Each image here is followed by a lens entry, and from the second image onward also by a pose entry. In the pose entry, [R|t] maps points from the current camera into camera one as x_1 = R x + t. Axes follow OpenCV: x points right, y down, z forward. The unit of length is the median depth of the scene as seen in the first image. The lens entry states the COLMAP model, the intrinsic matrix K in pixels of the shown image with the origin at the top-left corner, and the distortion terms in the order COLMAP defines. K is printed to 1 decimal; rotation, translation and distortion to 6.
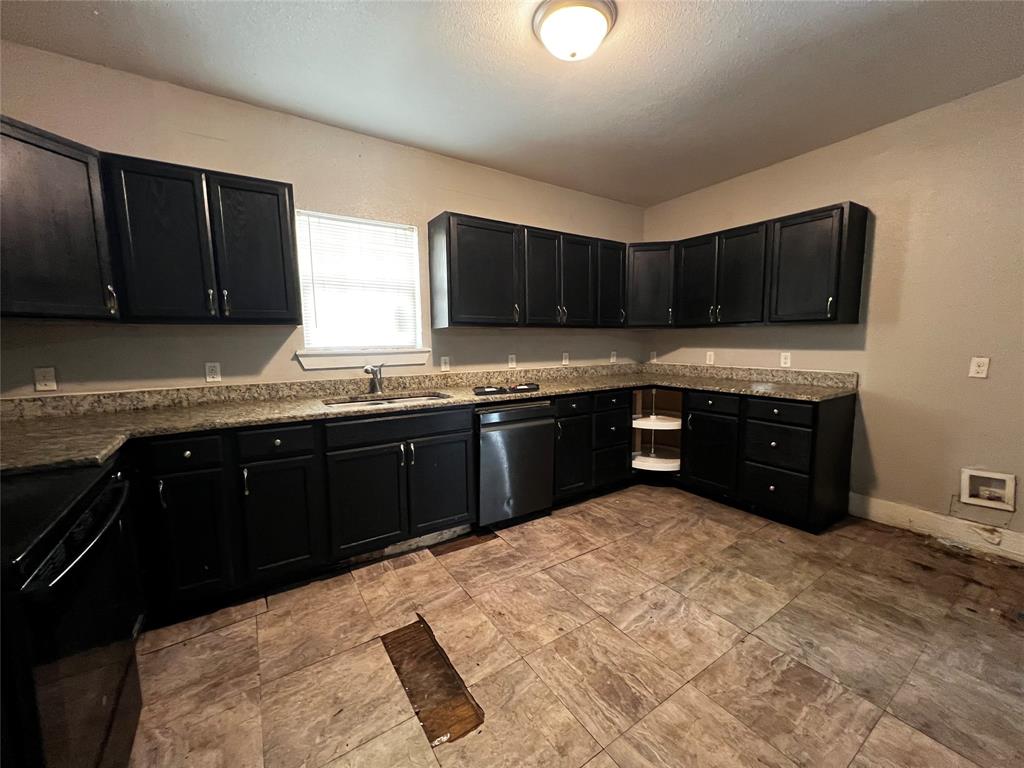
lens RADIAL K [[408.0, 0, 512.6], [0, 408.0, 381.5], [0, 0, 1]] dist [-0.002083, 0.000074]
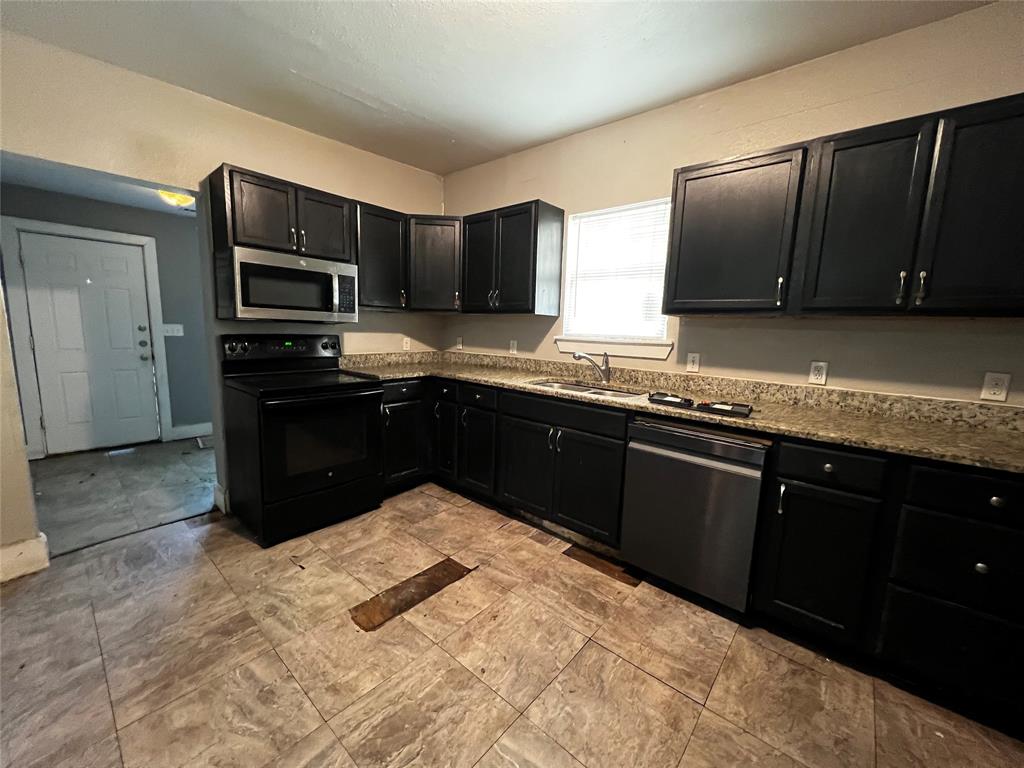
lens RADIAL K [[408.0, 0, 512.6], [0, 408.0, 389.0], [0, 0, 1]] dist [-0.002083, 0.000074]
pose [[0.268590, 0.161297, -0.949654, 0.650480], [-0.135151, 0.982439, 0.128641, -0.062016], [0.953726, 0.093795, 0.285673, 0.590729]]
